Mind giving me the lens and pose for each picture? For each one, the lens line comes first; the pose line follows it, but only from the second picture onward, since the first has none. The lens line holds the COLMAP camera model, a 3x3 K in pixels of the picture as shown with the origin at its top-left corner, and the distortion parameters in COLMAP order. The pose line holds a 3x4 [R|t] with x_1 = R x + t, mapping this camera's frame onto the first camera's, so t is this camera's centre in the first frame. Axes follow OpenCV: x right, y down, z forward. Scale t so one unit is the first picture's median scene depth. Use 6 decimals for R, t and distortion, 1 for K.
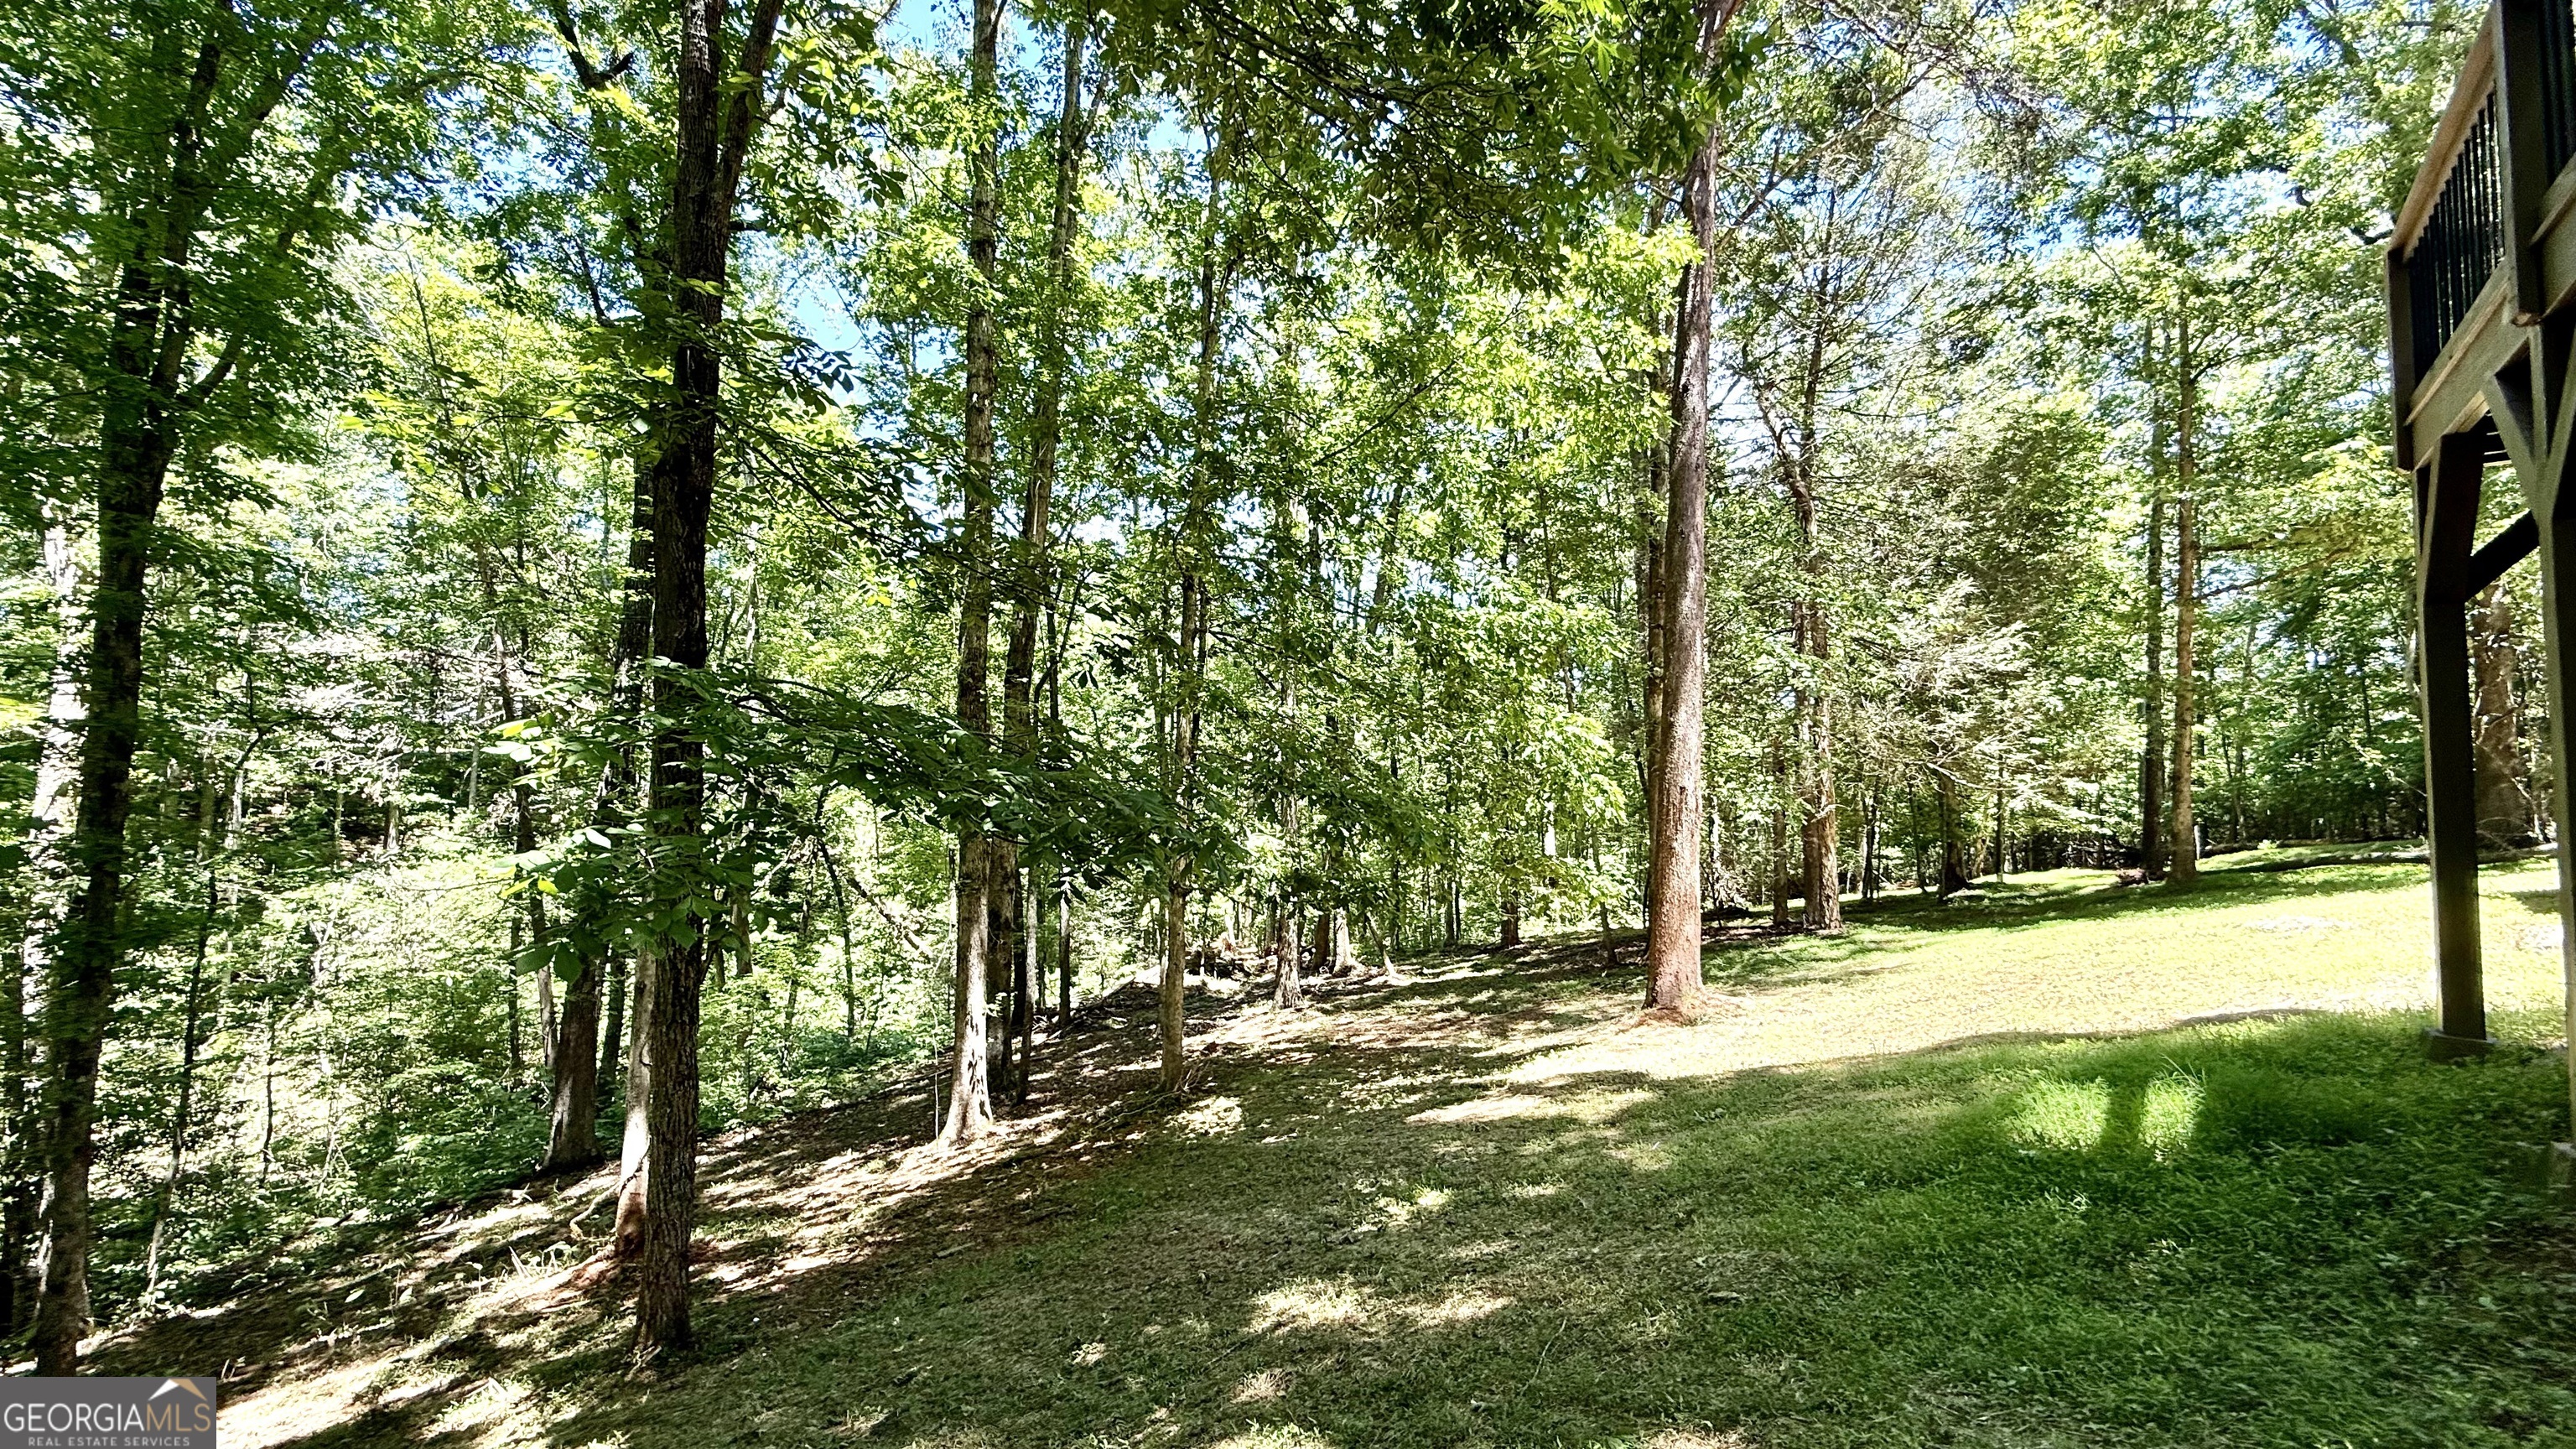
lens RADIAL K [[1027.3, 0, 1281.8], [0, 1027.3, 723.0], [0, 0, 1]] dist [-0.001639, 0.000113]
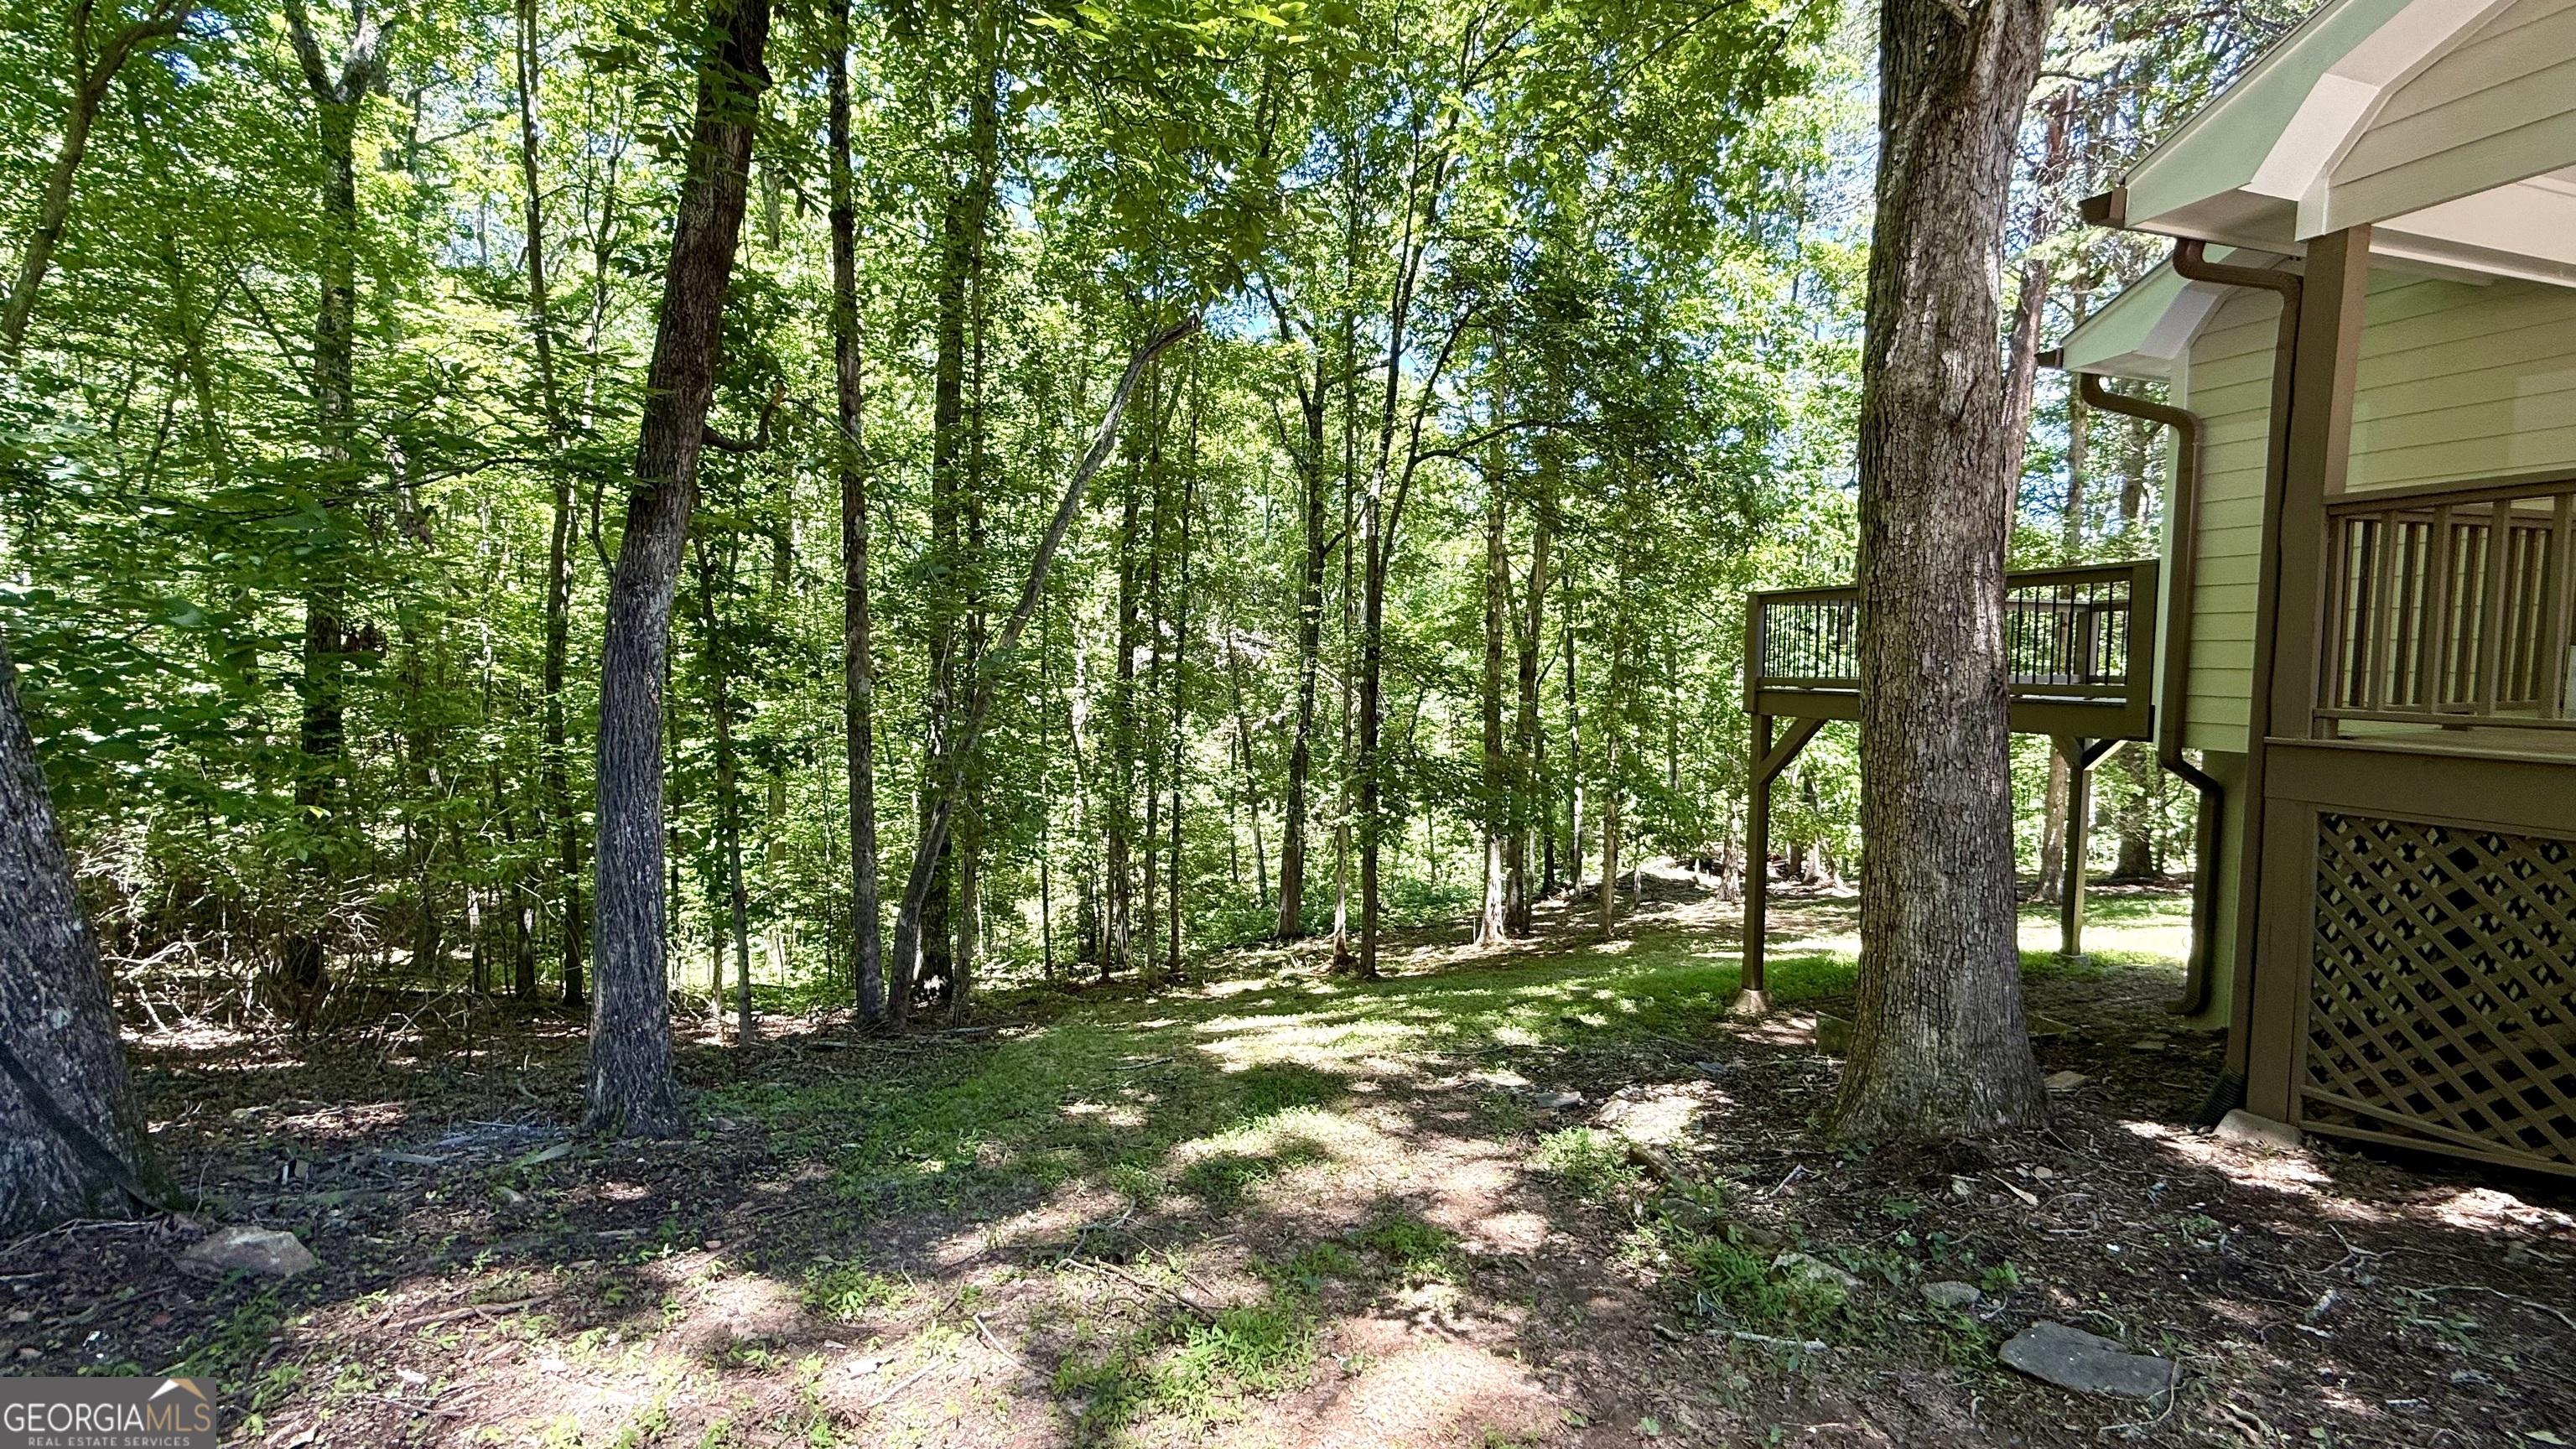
lens RADIAL K [[1027.3, 0, 1281.8], [0, 1027.3, 723.0], [0, 0, 1]] dist [-0.001639, 0.000113]
pose [[0.856017, 0.034202, -0.515815, 0.224249], [0.026401, 0.993614, 0.109697, -0.143617], [0.516273, -0.107521, 0.849648, -0.510632]]
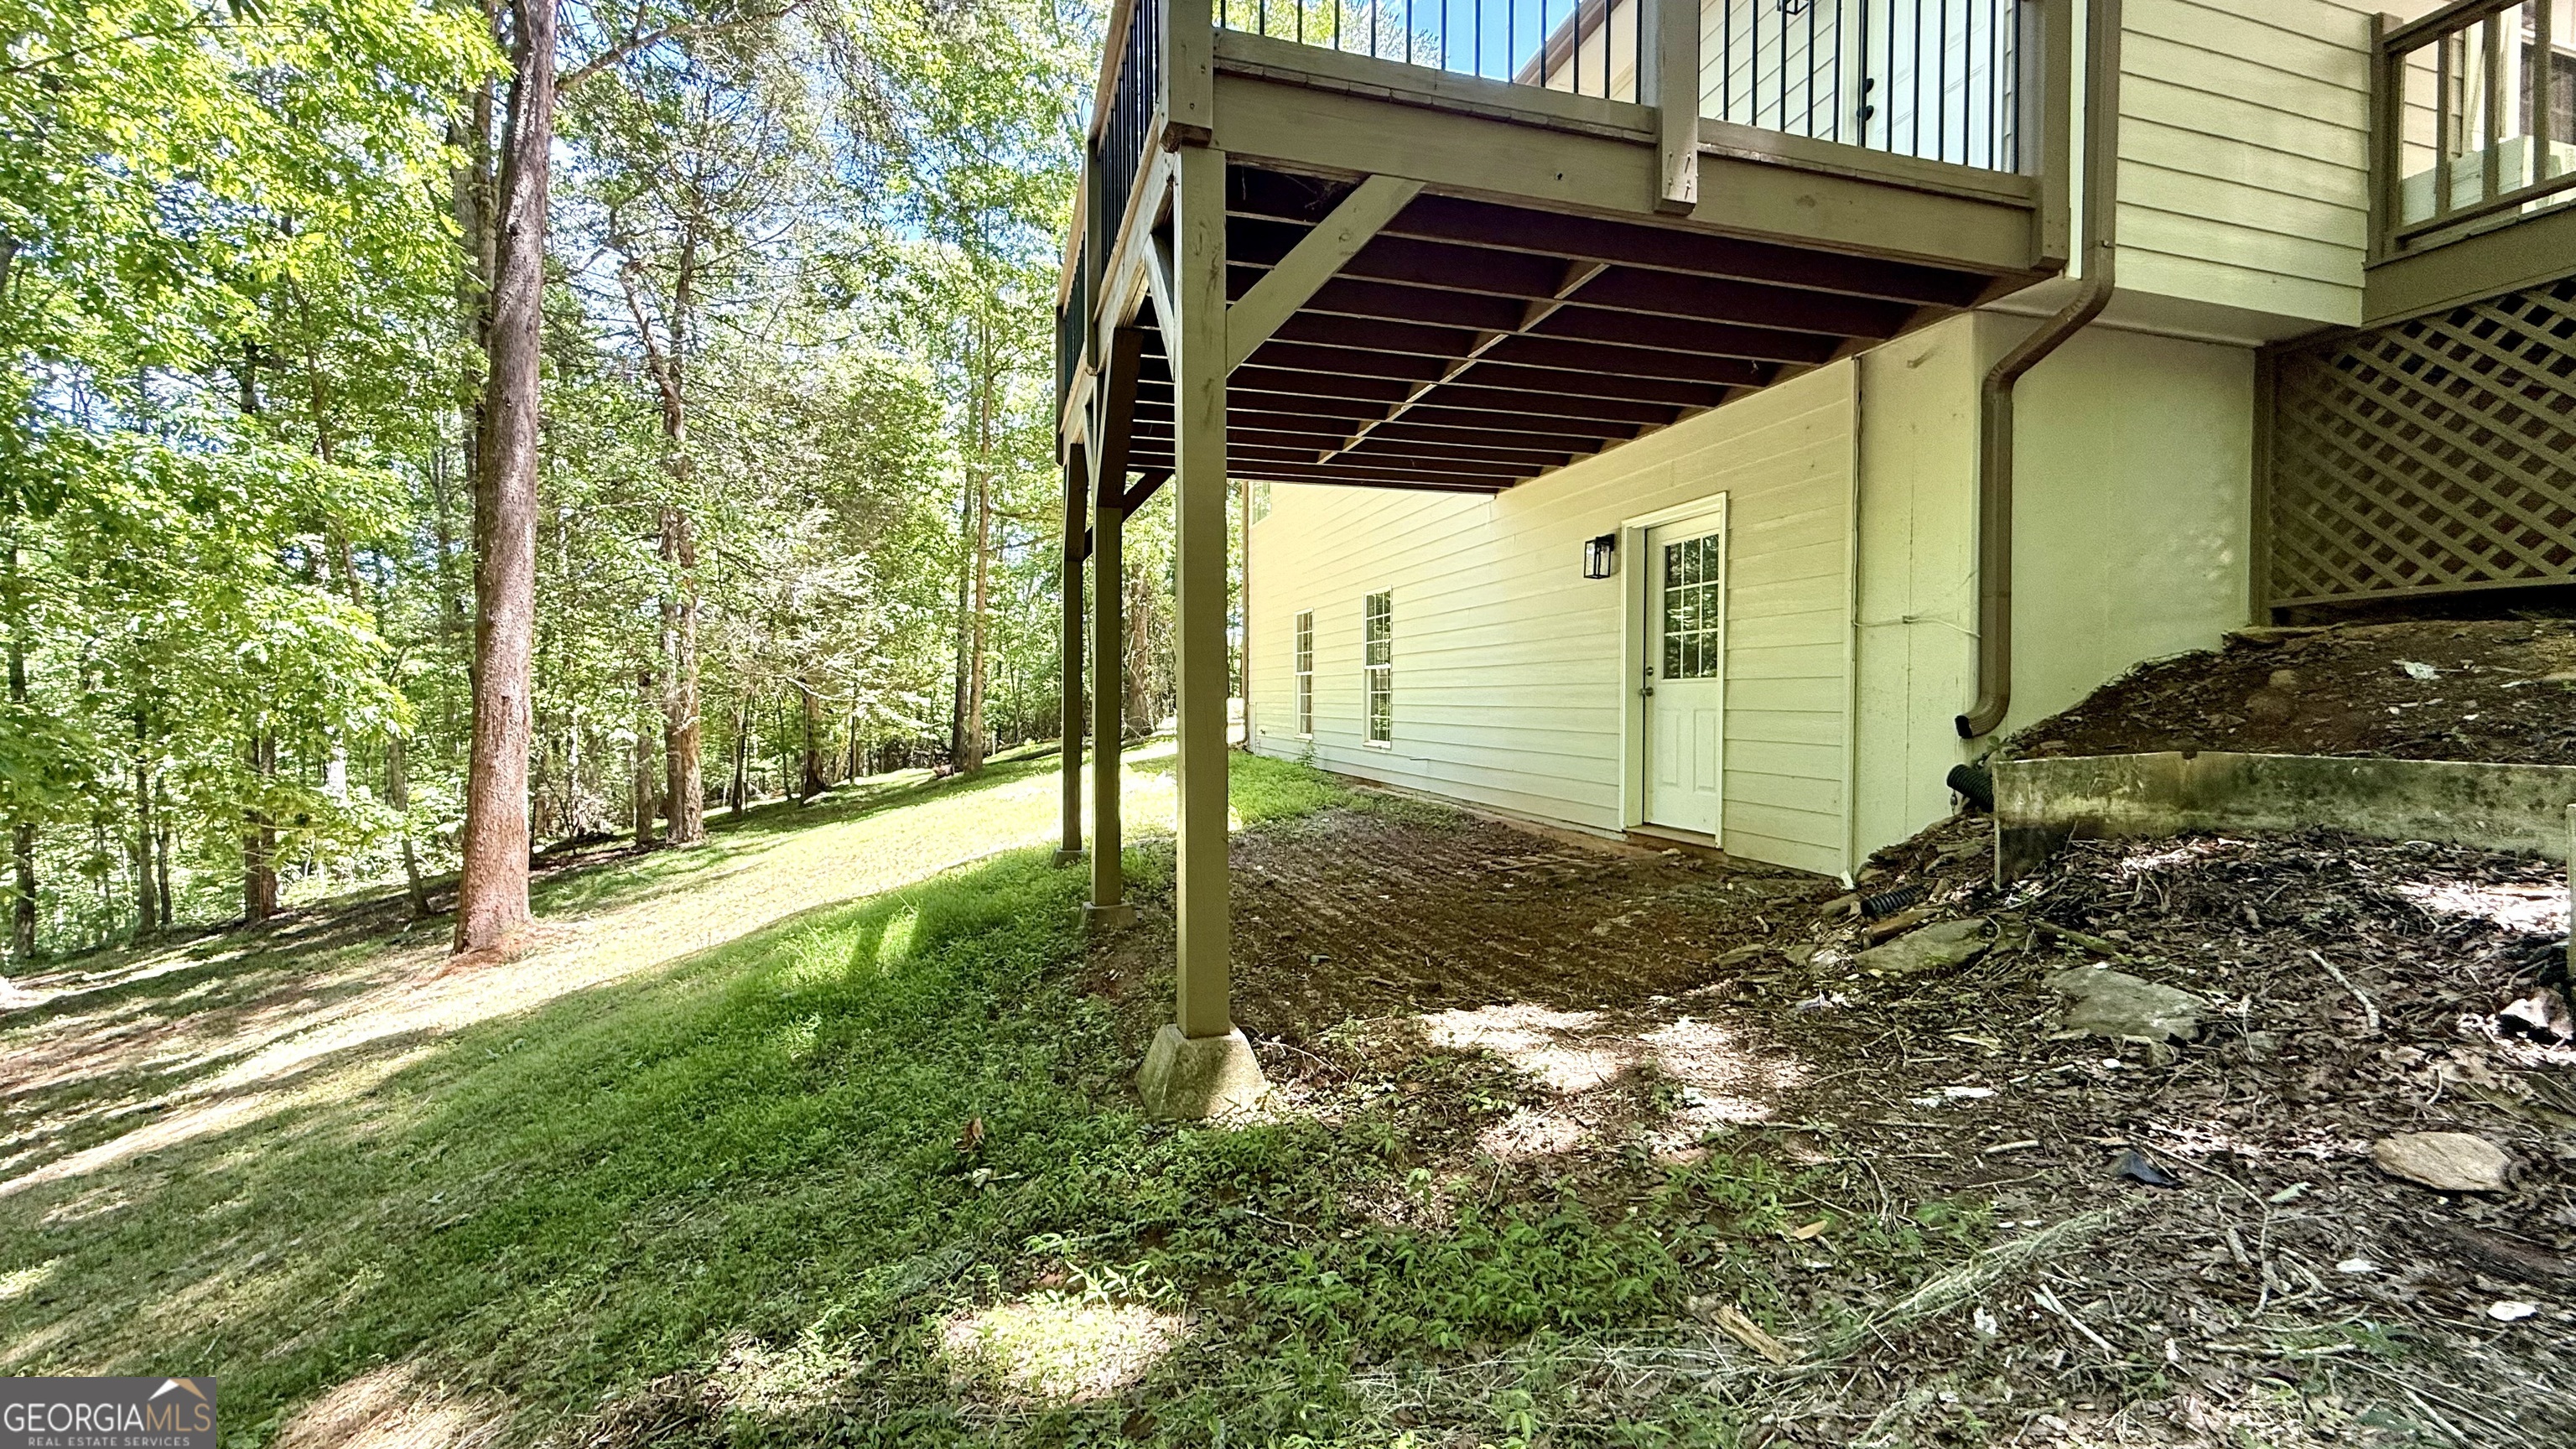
lens RADIAL K [[1027.3, 0, 1281.8], [0, 1027.3, 723.0], [0, 0, 1]] dist [-0.001639, 0.000113]
pose [[0.549081, -0.023404, 0.835442, 0.016802], [-0.042472, 0.997535, 0.055858, 0.005773], [-0.834689, -0.066154, 0.546733, -0.019592]]
